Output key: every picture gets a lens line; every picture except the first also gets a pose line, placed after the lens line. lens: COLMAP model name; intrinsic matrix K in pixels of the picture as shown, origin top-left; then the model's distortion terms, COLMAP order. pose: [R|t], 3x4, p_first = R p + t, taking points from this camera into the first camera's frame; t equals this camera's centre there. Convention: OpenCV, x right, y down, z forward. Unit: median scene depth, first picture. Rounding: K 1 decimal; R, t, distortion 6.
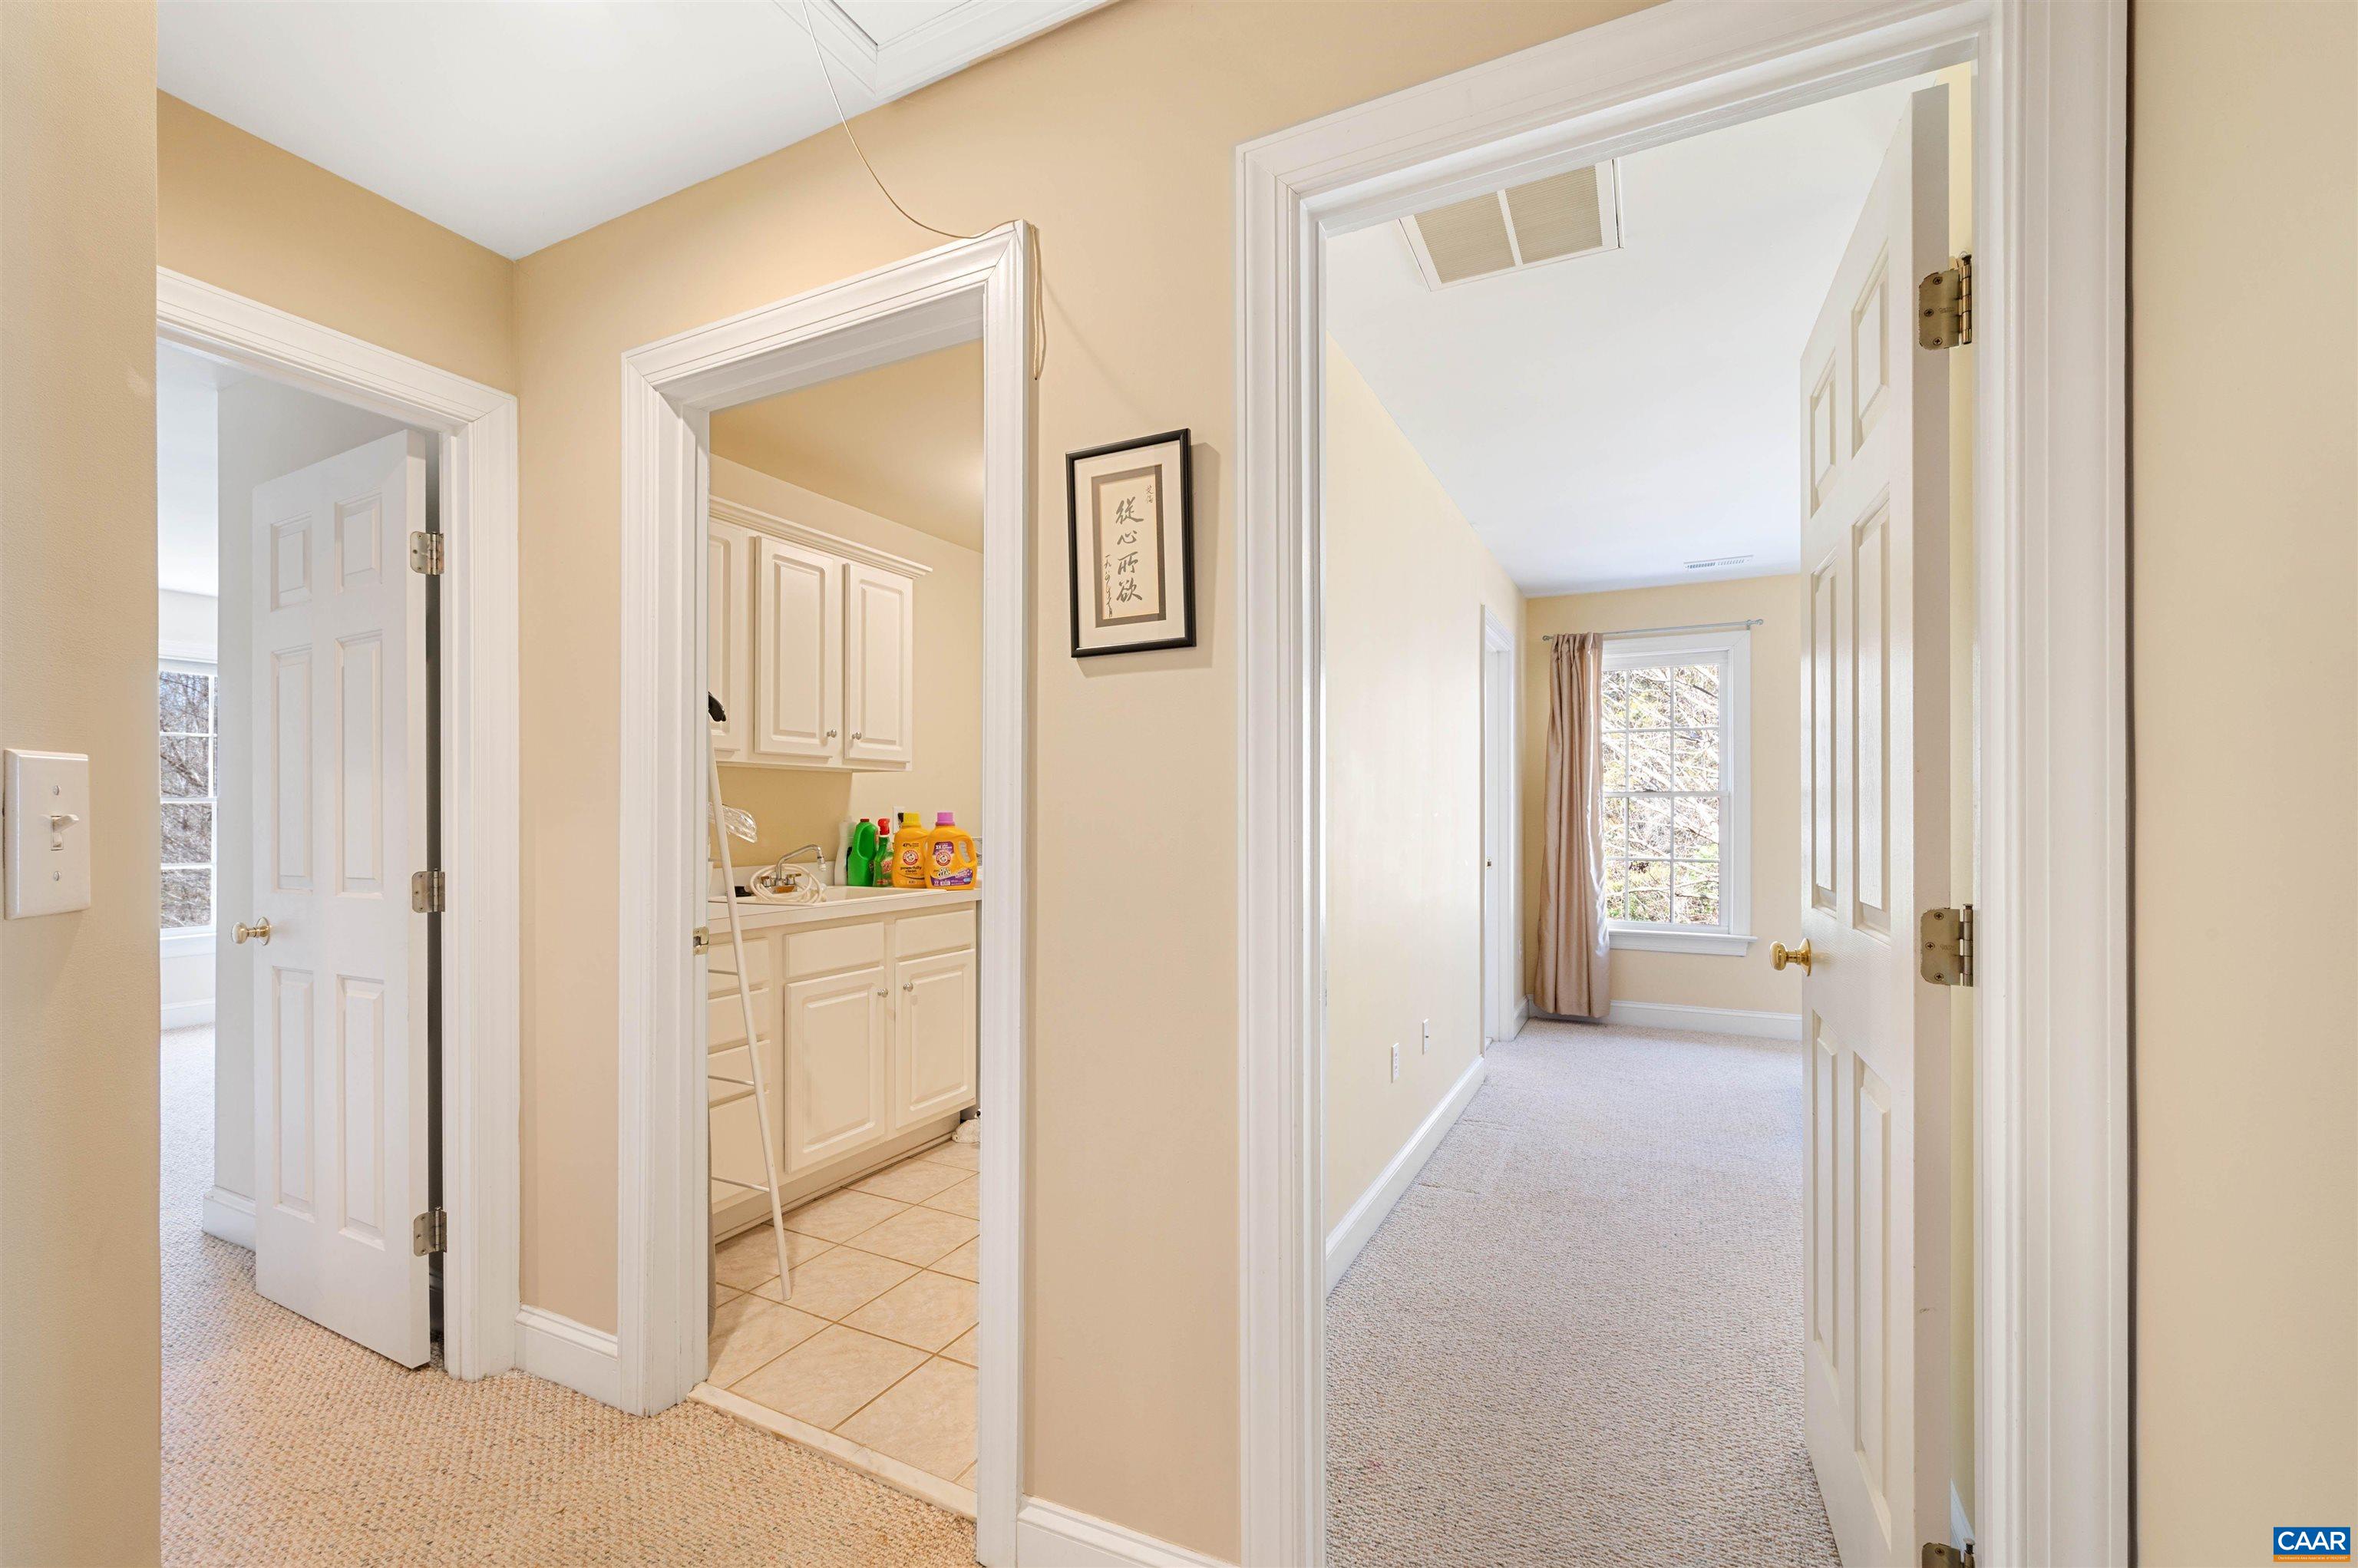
lens RADIAL K [[1013.1, 0, 1179.0], [0, 1013.1, 784.0], [0, 0, 1]] dist [0.000091, -0.000084]
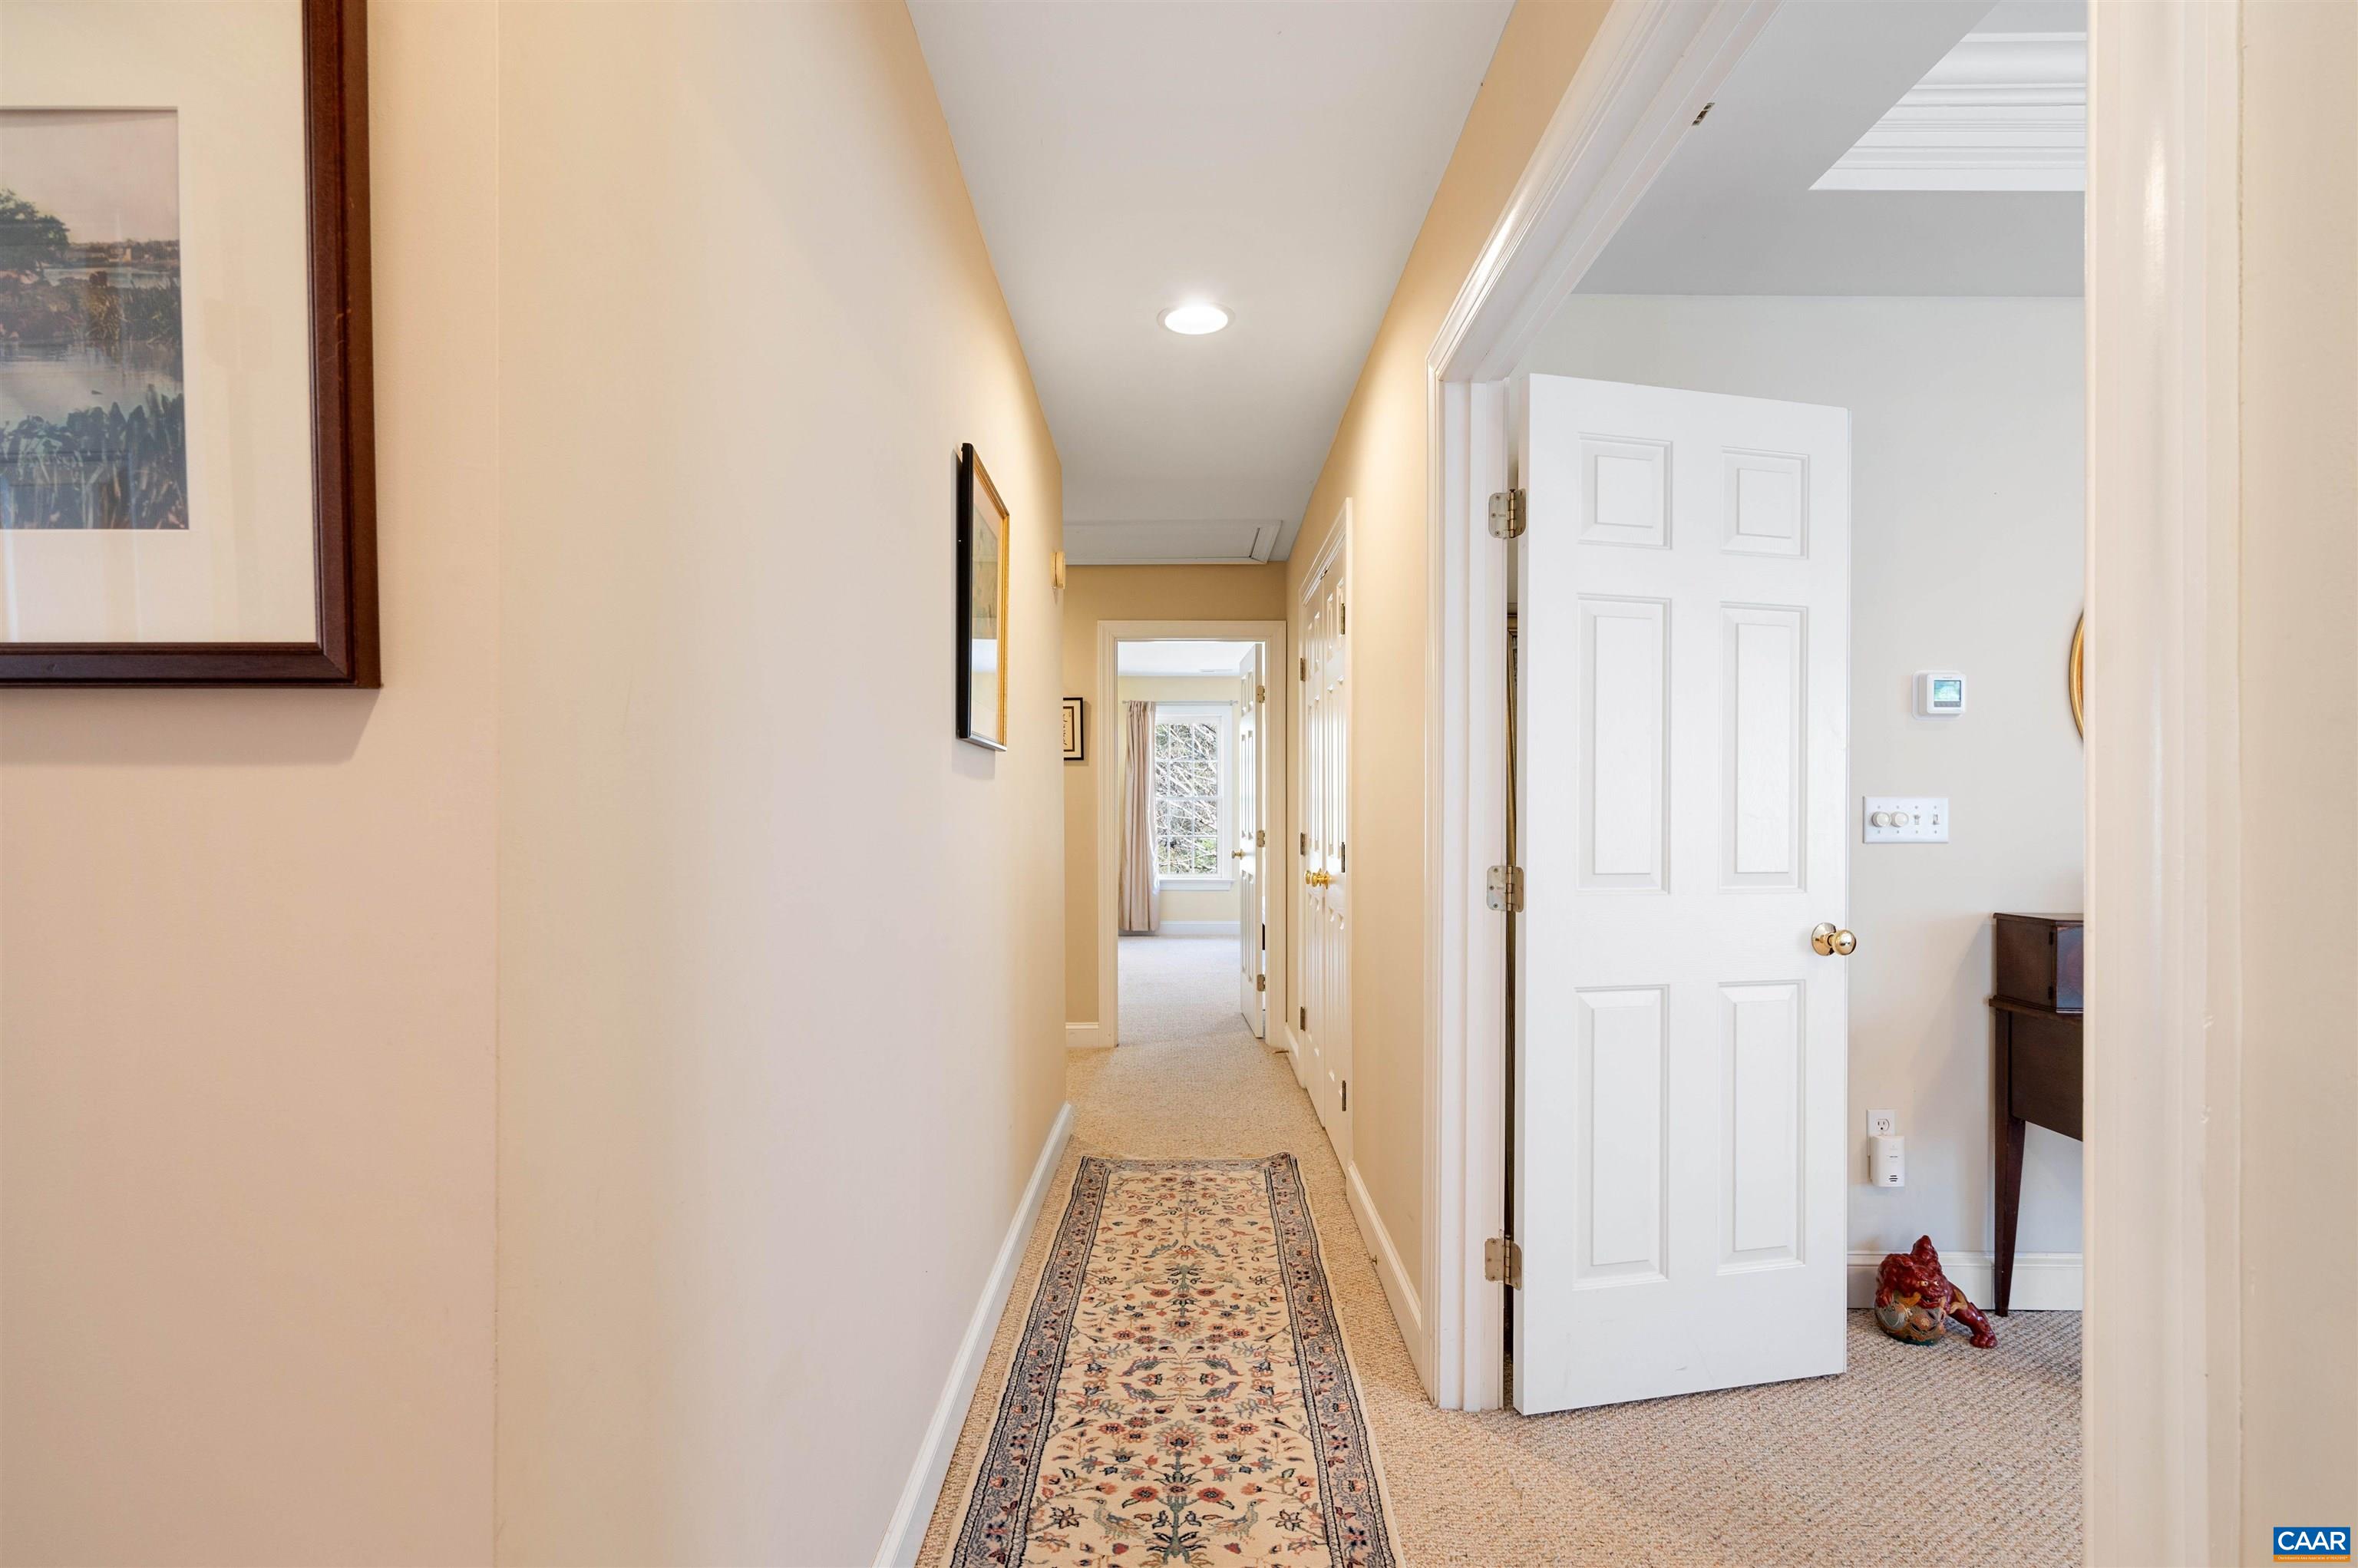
lens RADIAL K [[1013.1, 0, 1179.0], [0, 1013.1, 784.0], [0, 0, 1]] dist [0.000091, -0.000084]
pose [[0.900252, 0.006435, 0.435322, -0.283397], [-0.006093, 0.999979, -0.002182, -0.010982], [-0.435327, -0.000688, 0.900272, -0.535865]]
